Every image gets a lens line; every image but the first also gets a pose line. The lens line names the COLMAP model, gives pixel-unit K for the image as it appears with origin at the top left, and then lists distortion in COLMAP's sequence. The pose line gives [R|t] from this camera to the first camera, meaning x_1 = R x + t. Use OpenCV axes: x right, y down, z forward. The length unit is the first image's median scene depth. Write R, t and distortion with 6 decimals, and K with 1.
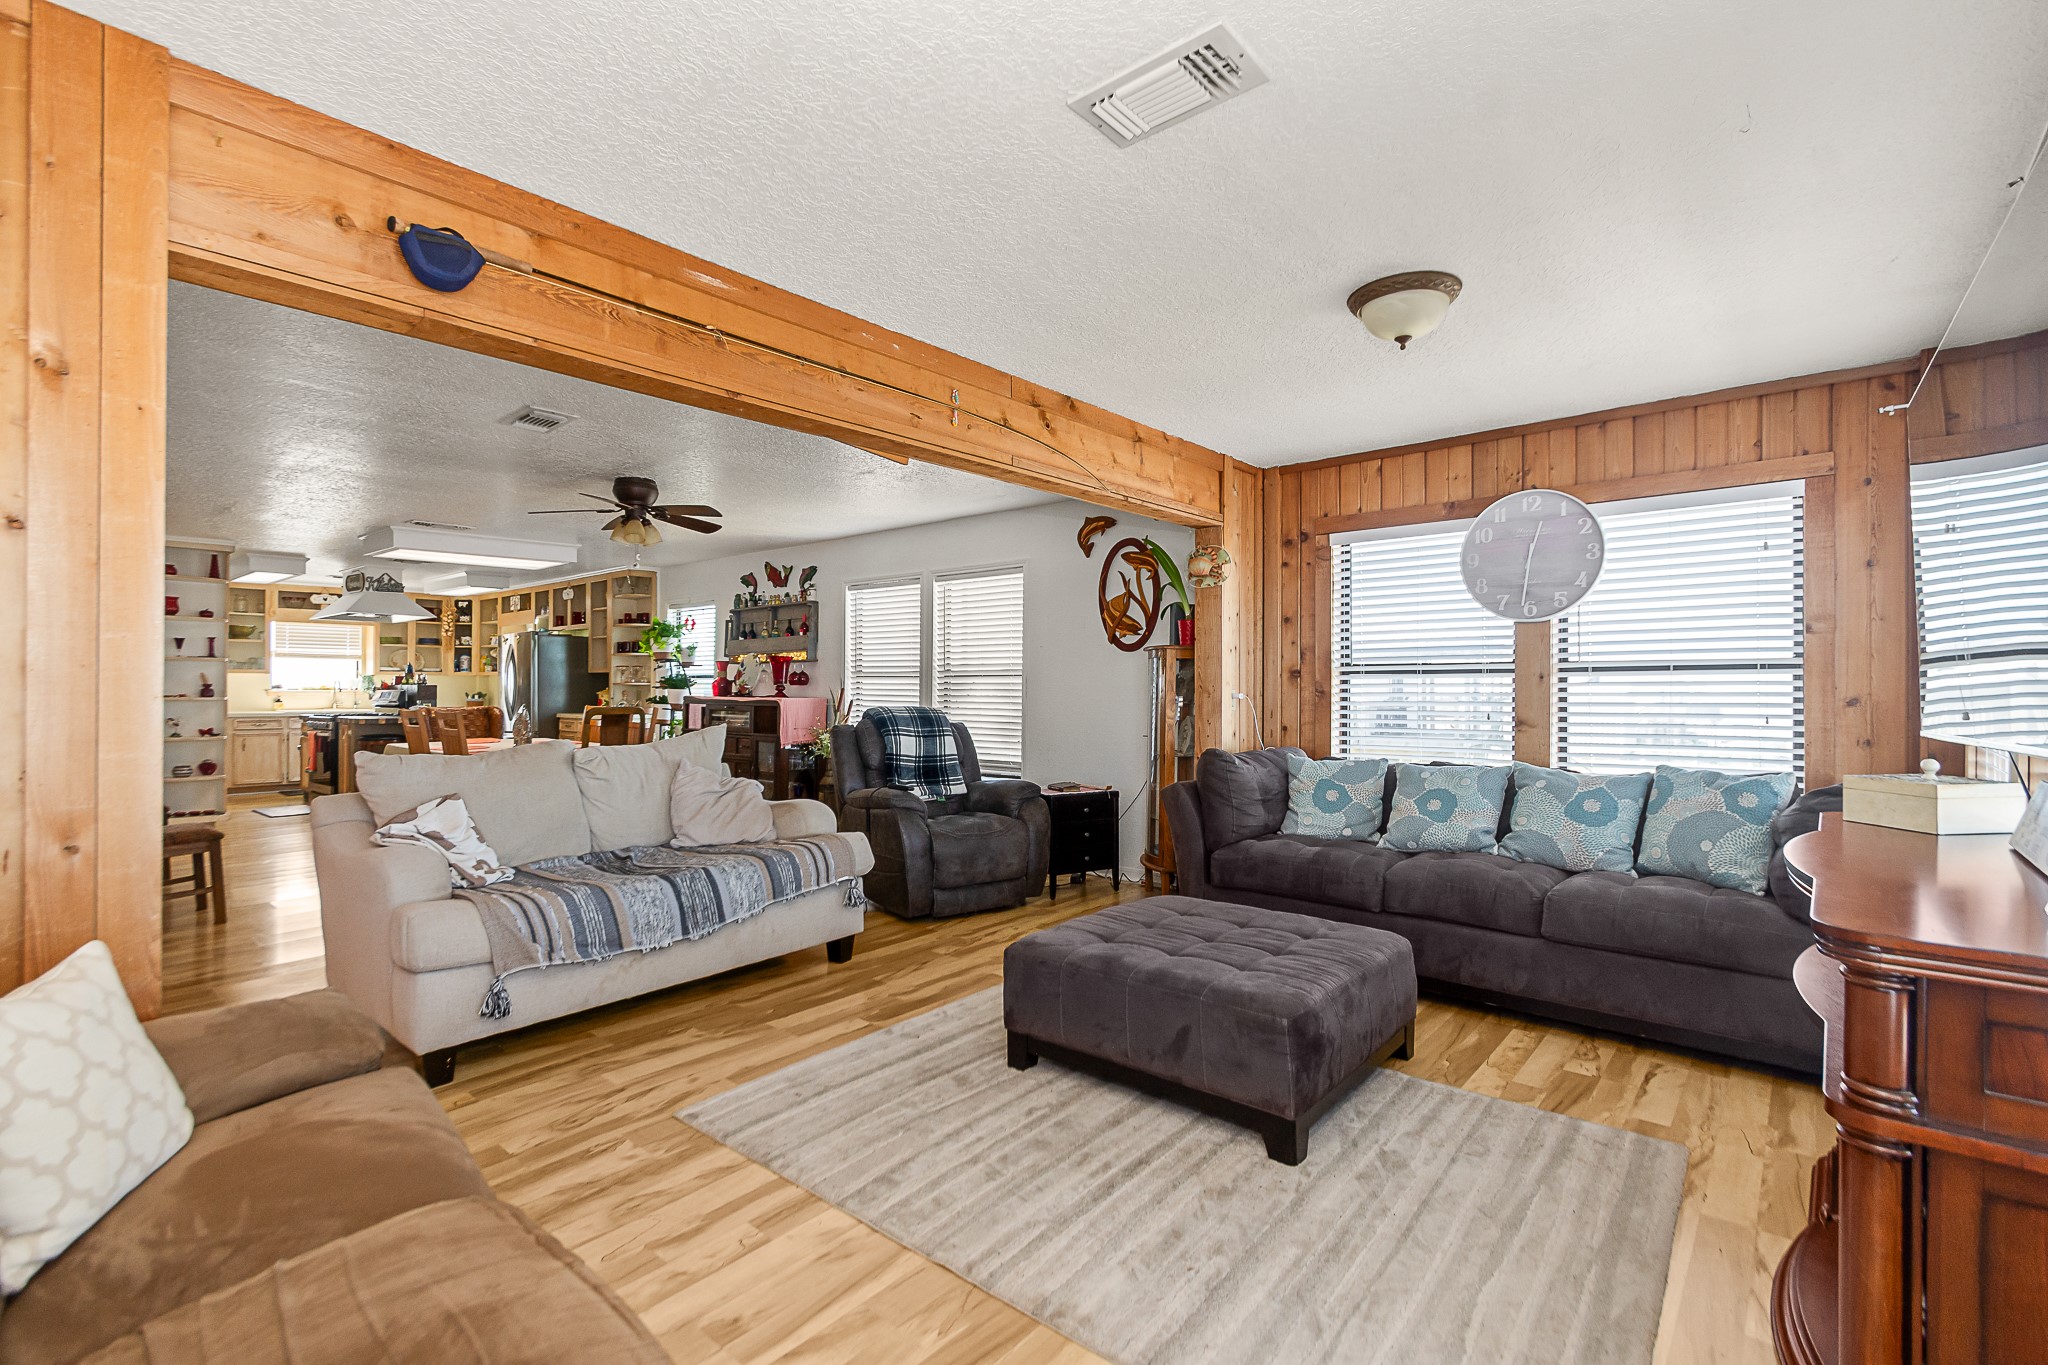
lens RADIAL K [[905.8, 0, 1028.2], [0, 905.8, 692.1], [0, 0, 1]] dist [0.000507, -0.000015]
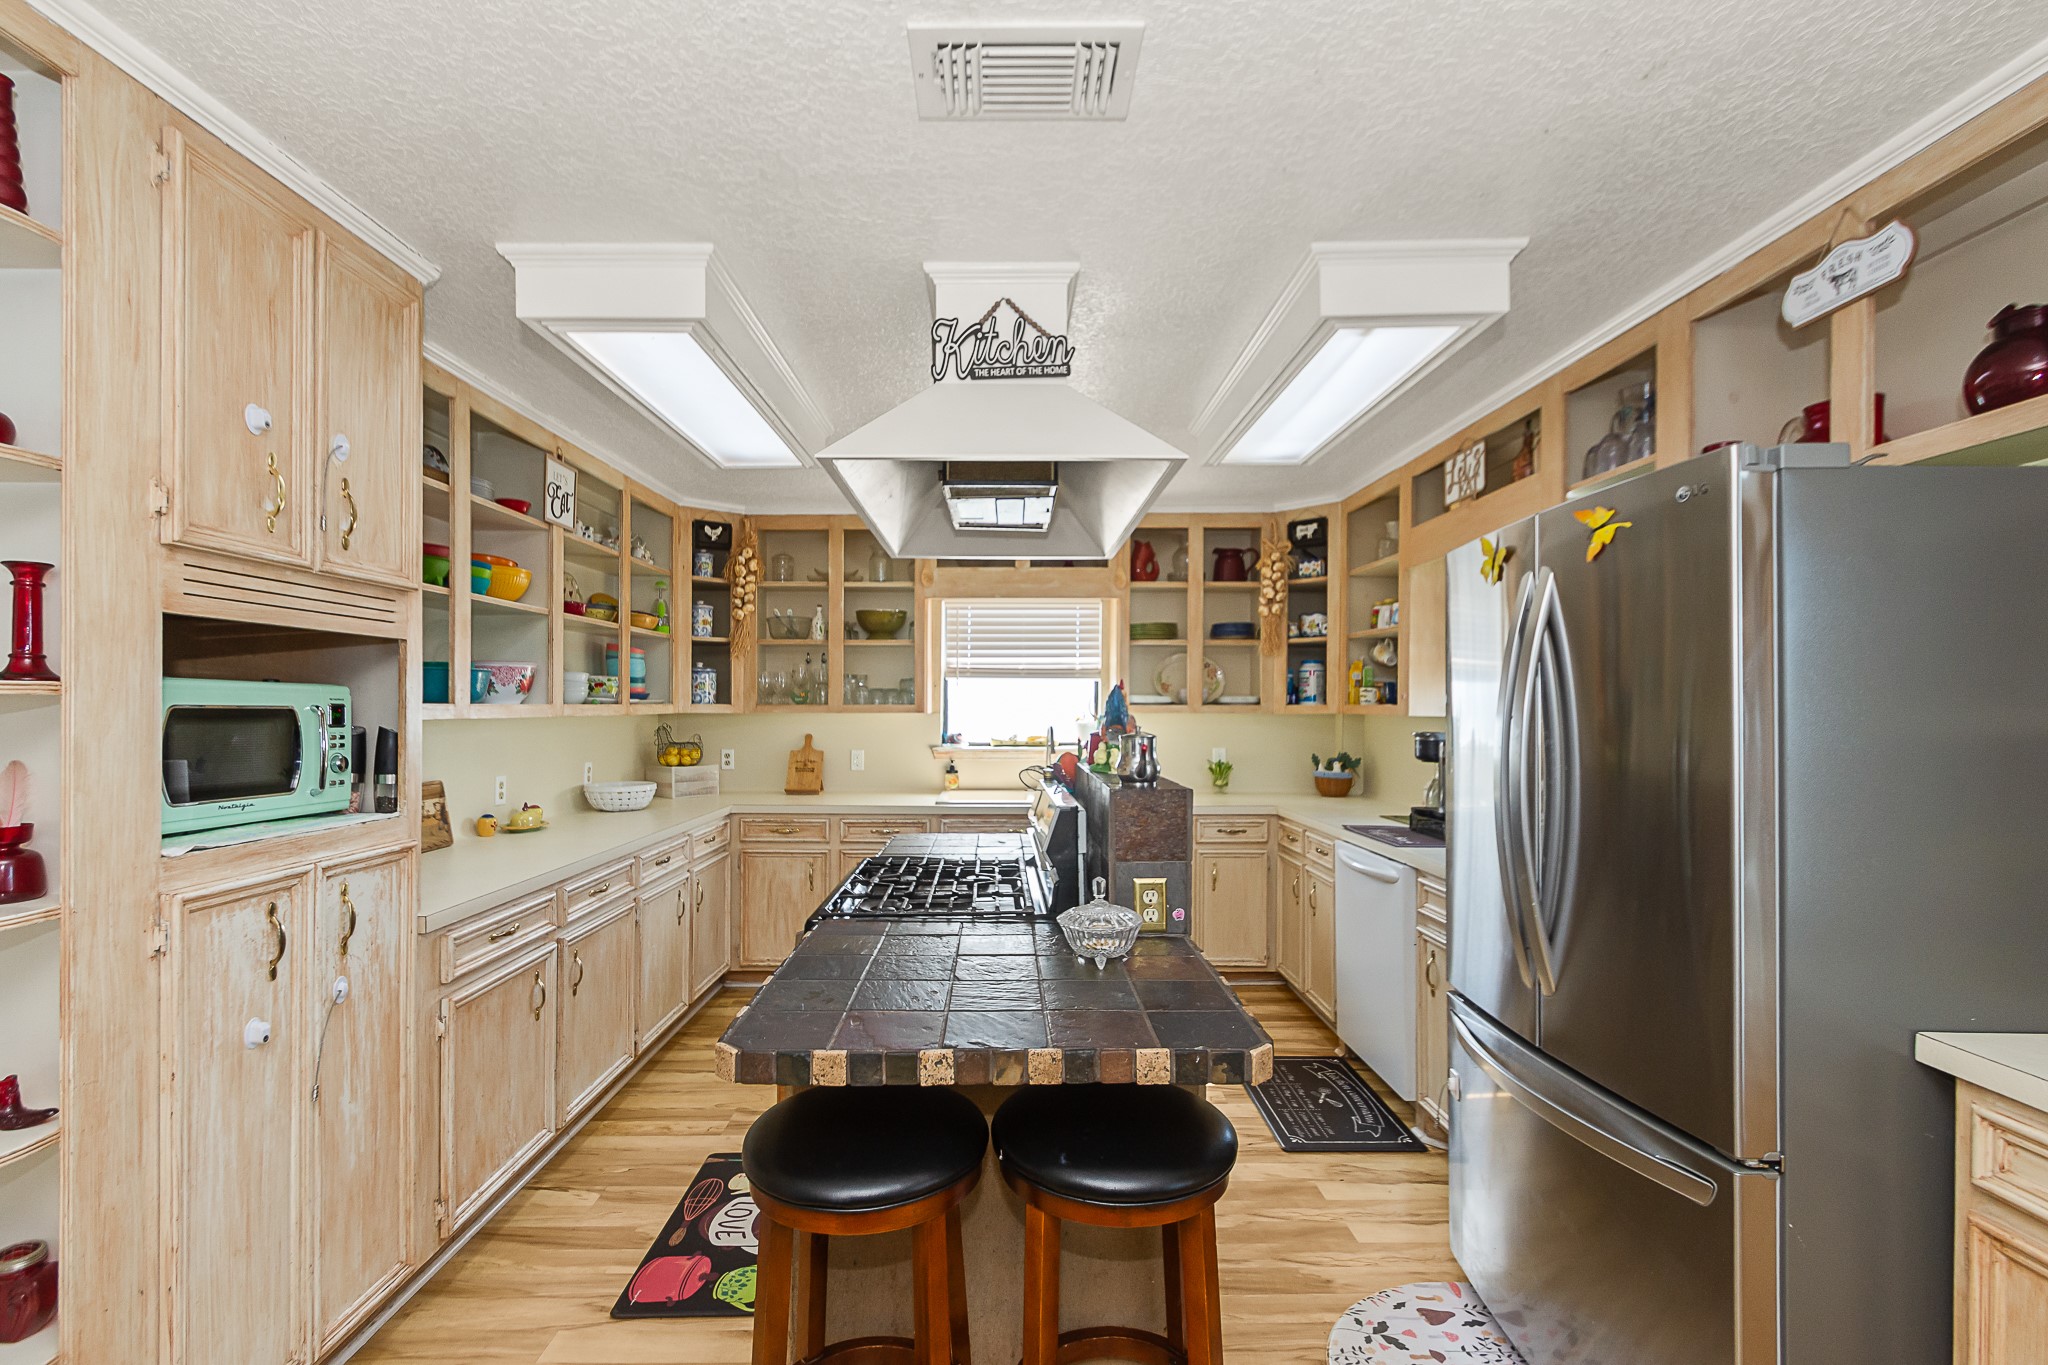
lens RADIAL K [[905.8, 0, 1019.3], [0, 905.8, 691.0], [0, 0, 1]] dist [0.000507, -0.000015]
pose [[0.652433, -0.002695, -0.757841, -0.411490], [0.000490, 0.999995, -0.003135, -0.027059], [0.757846, 0.001674, 0.652431, 0.655583]]
